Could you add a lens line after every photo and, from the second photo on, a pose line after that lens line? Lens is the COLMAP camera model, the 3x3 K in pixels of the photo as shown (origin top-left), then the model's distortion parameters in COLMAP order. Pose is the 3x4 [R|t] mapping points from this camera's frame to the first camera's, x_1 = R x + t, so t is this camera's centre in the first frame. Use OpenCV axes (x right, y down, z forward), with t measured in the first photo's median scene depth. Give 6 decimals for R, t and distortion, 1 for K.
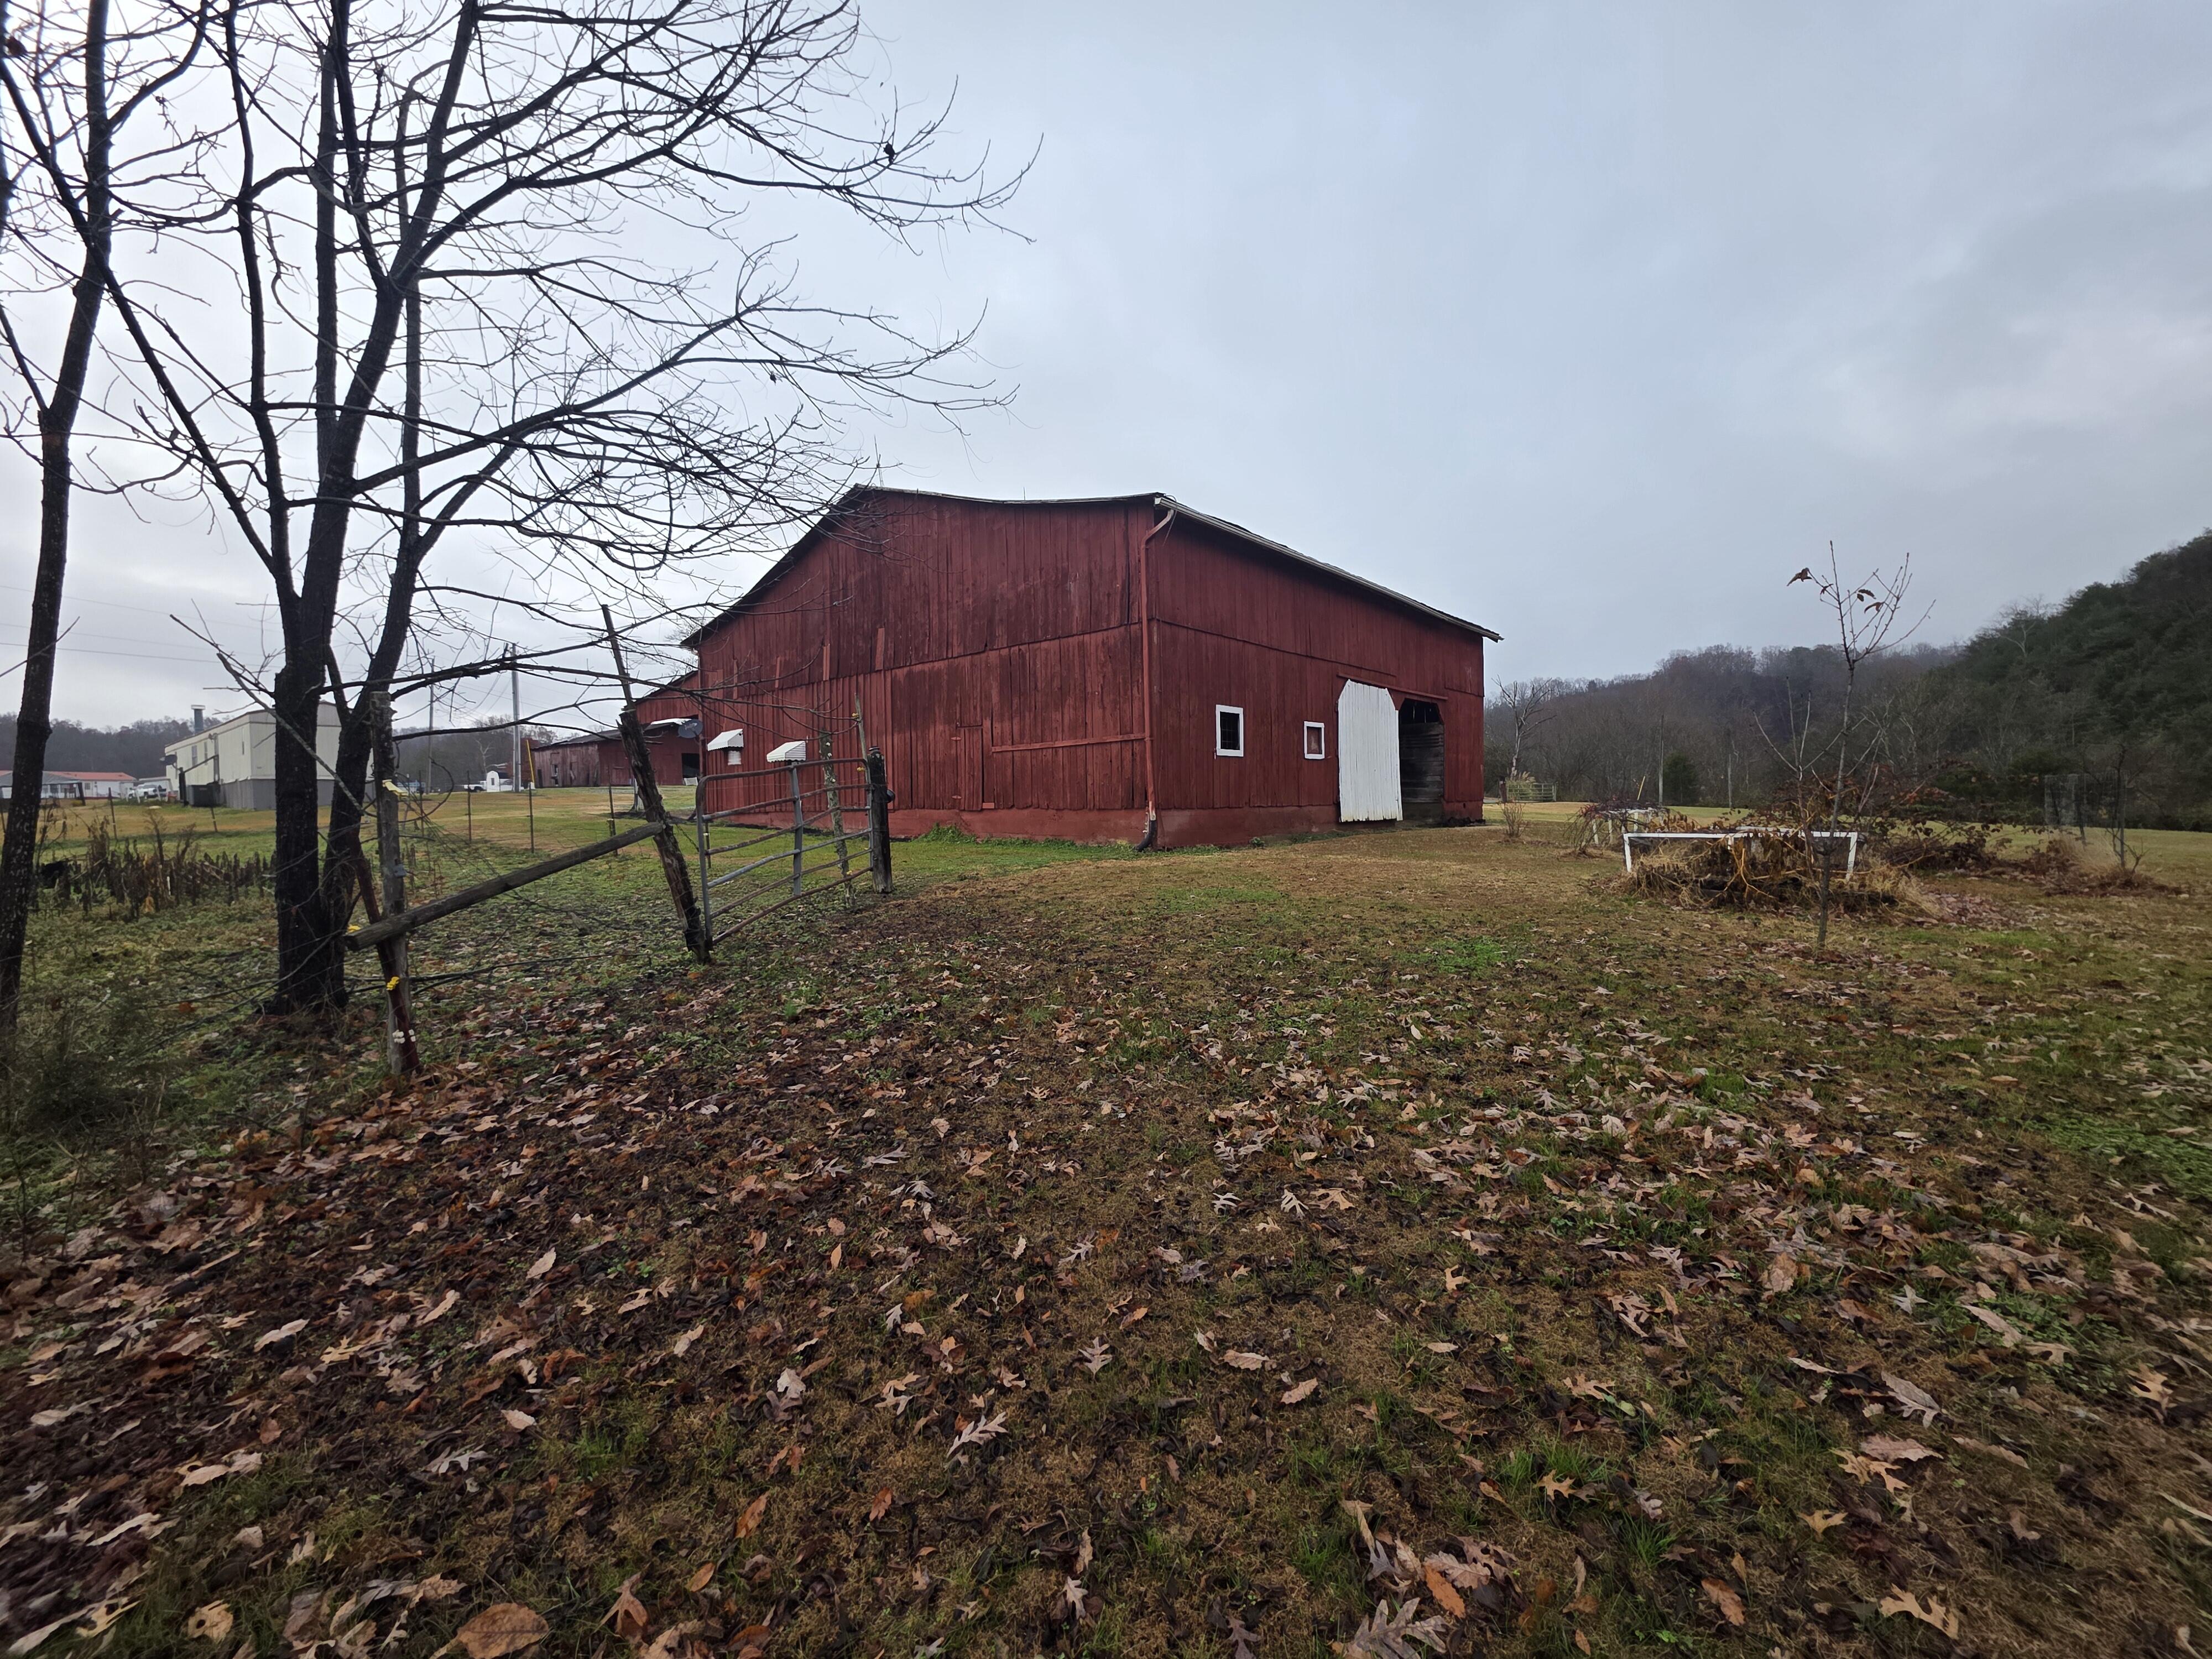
lens RADIAL K [[881.1, 0, 1101.1], [0, 881.1, 833.5], [0, 0, 1]] dist [-0.000973, -0.000900]
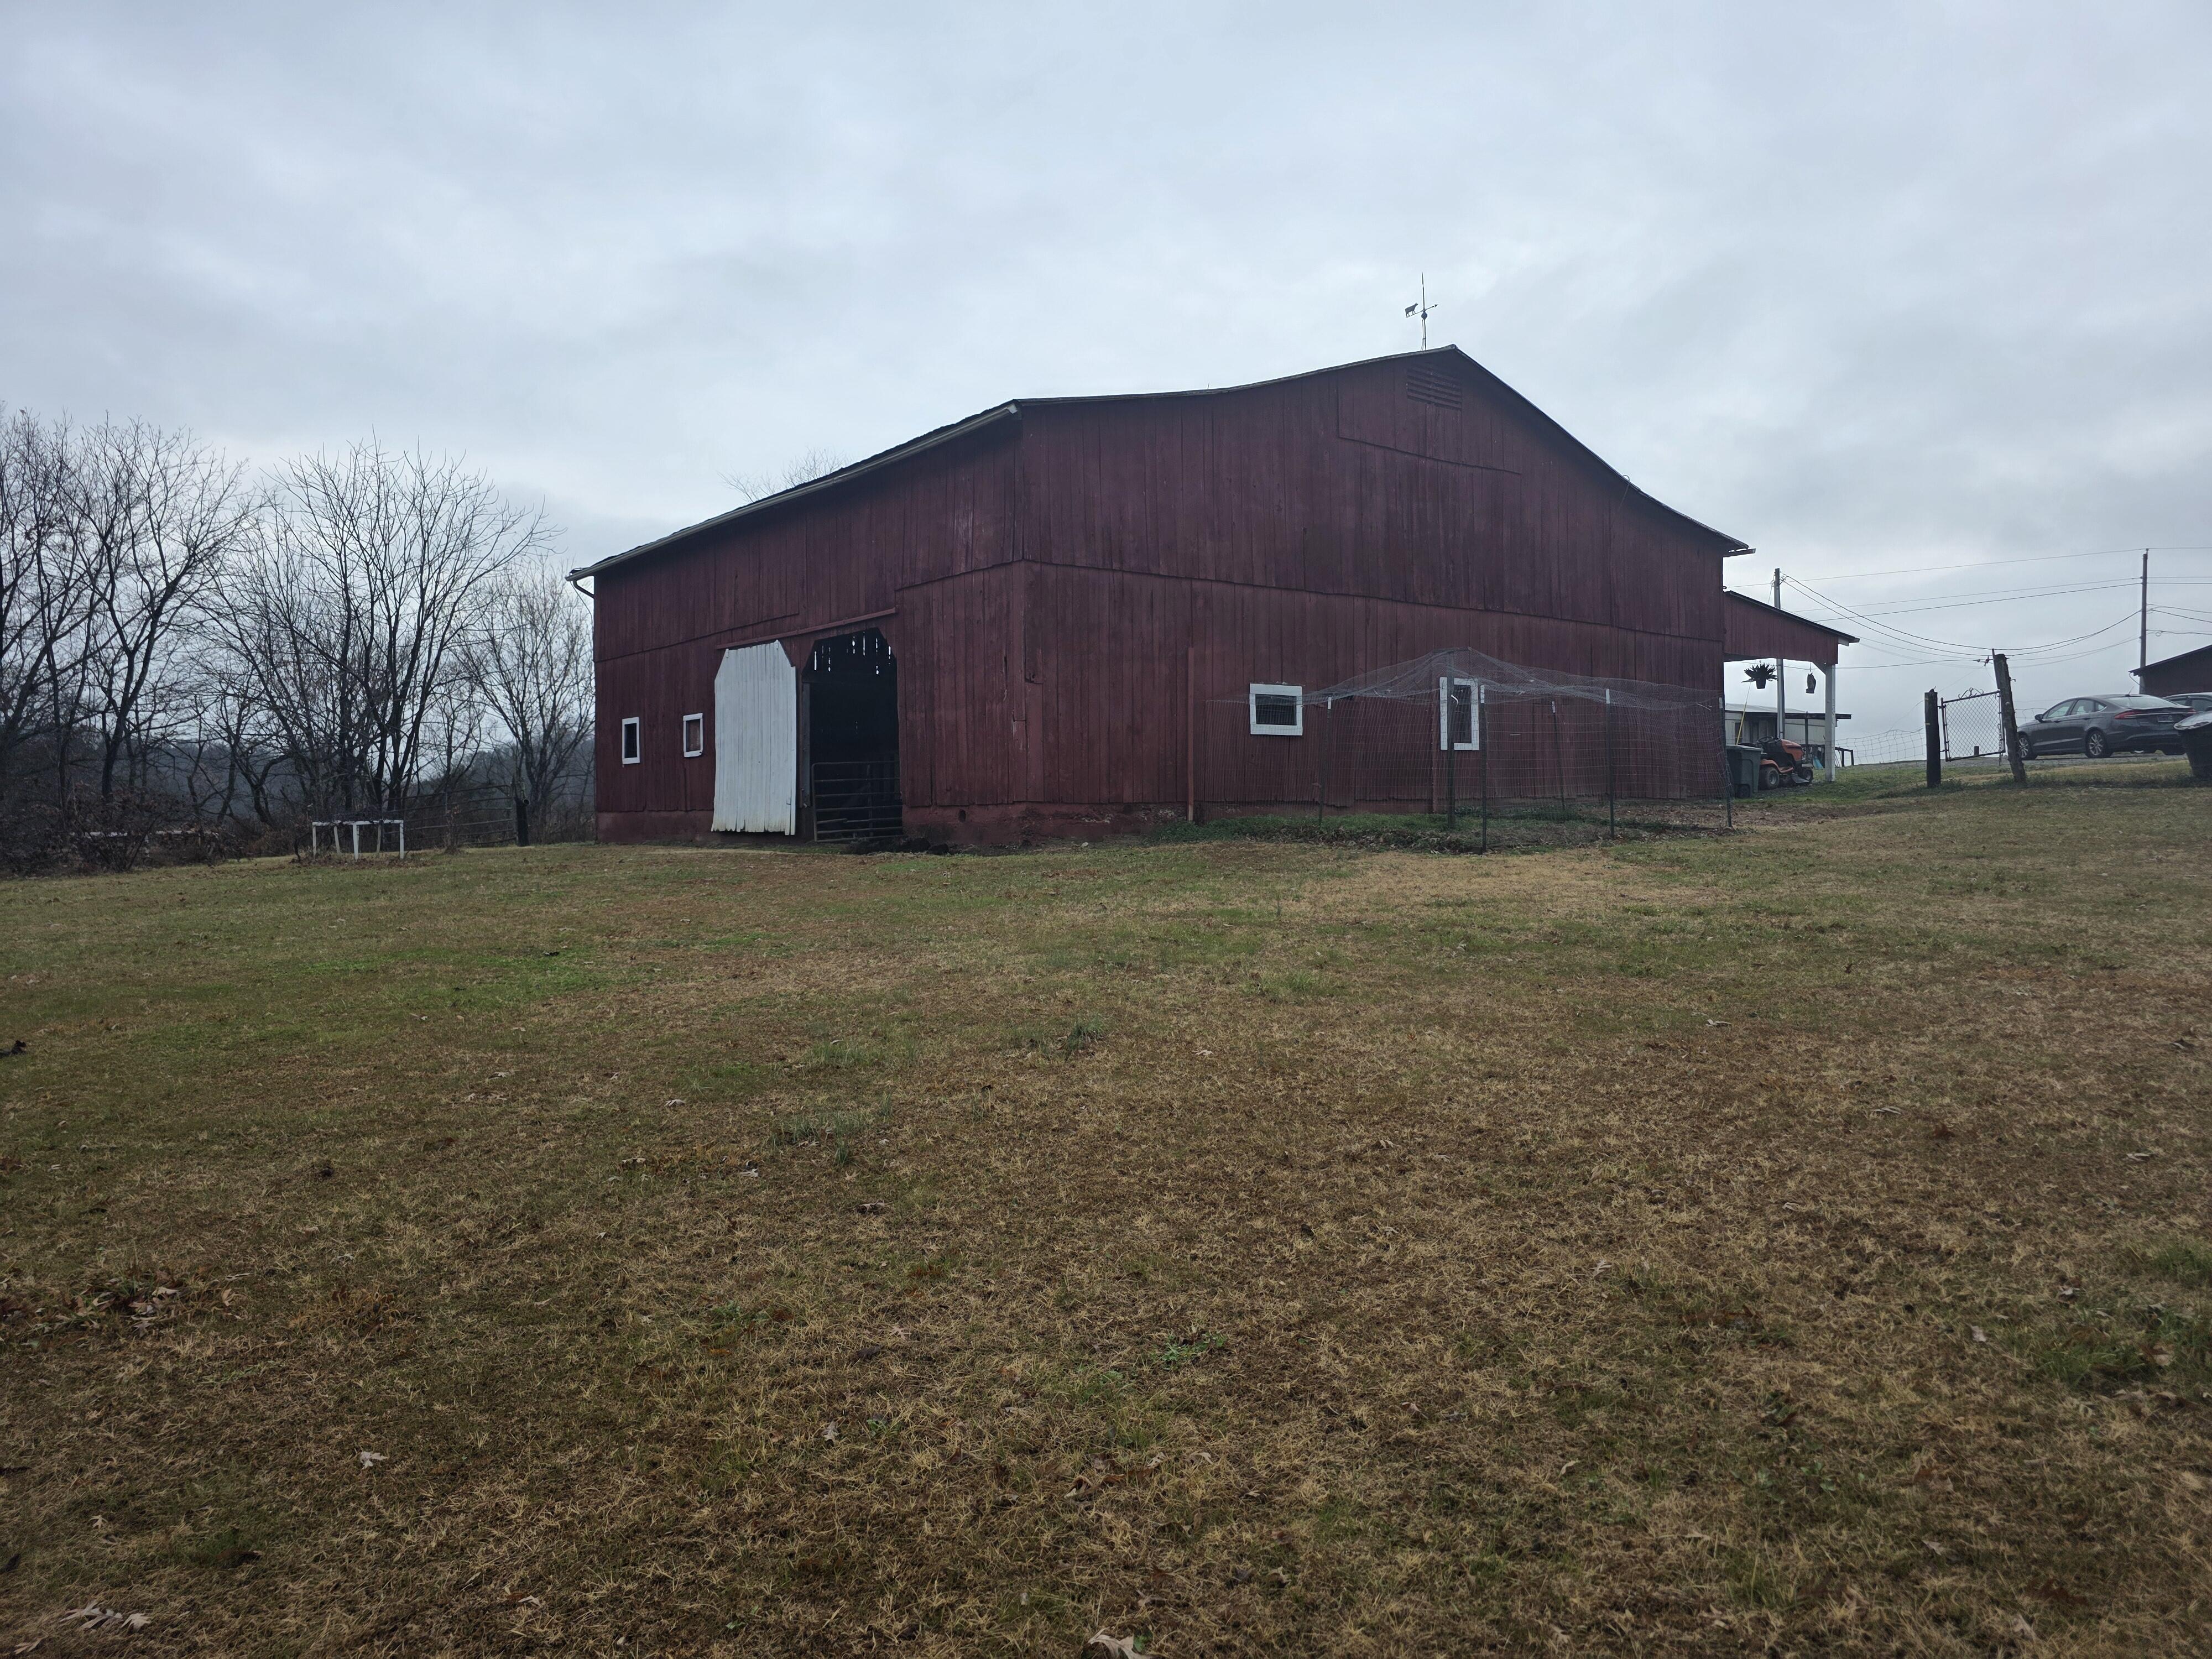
lens RADIAL K [[1484.3, 0, 1140.2], [0, 1484.3, 833.5], [0, 0, 1]] dist [0.048759, -0.038191]
pose [[-0.166315, 0.019876, -0.985872, 1.600104], [-0.035585, 0.999025, 0.026144, -0.062748], [0.985430, 0.039431, -0.165446, 1.667325]]
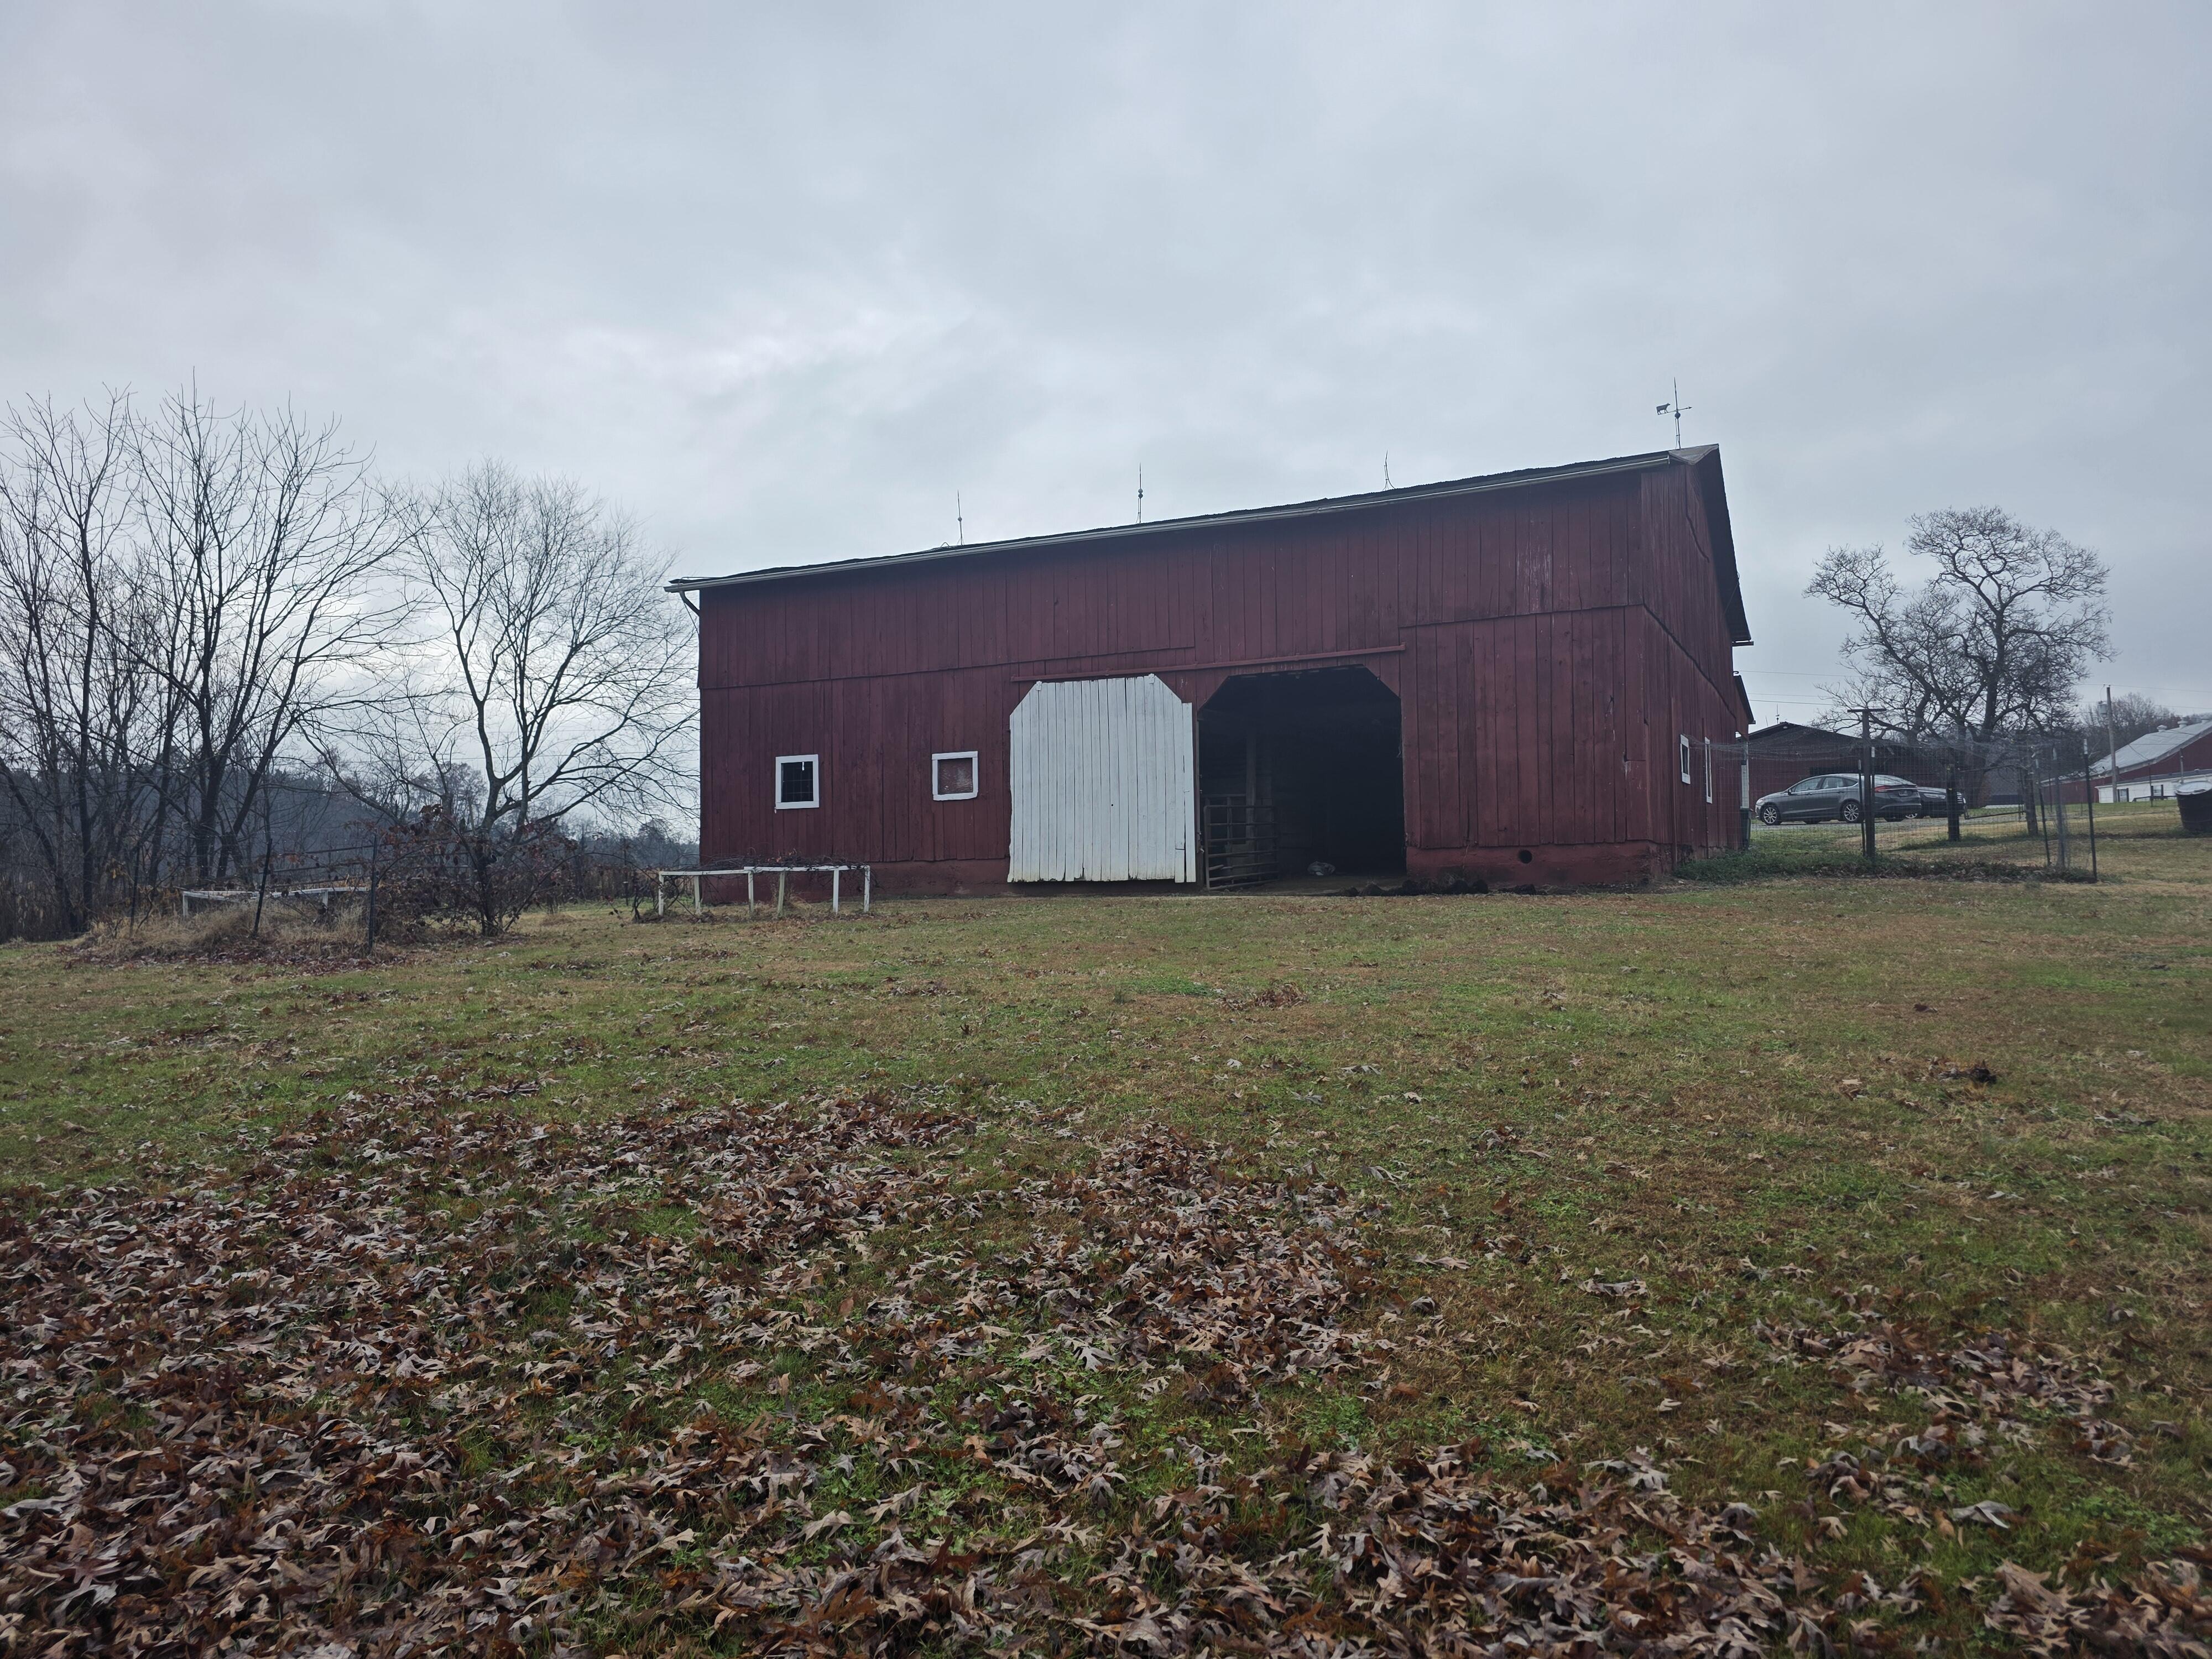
lens RADIAL K [[1484.3, 0, 1140.2], [0, 1484.3, 833.5], [0, 0, 1]] dist [0.048759, -0.038191]
pose [[0.282689, -0.031564, -0.958692, 1.512508], [-0.026500, 0.998820, -0.040700, -0.007124], [0.958846, 0.036911, 0.281519, 0.788648]]
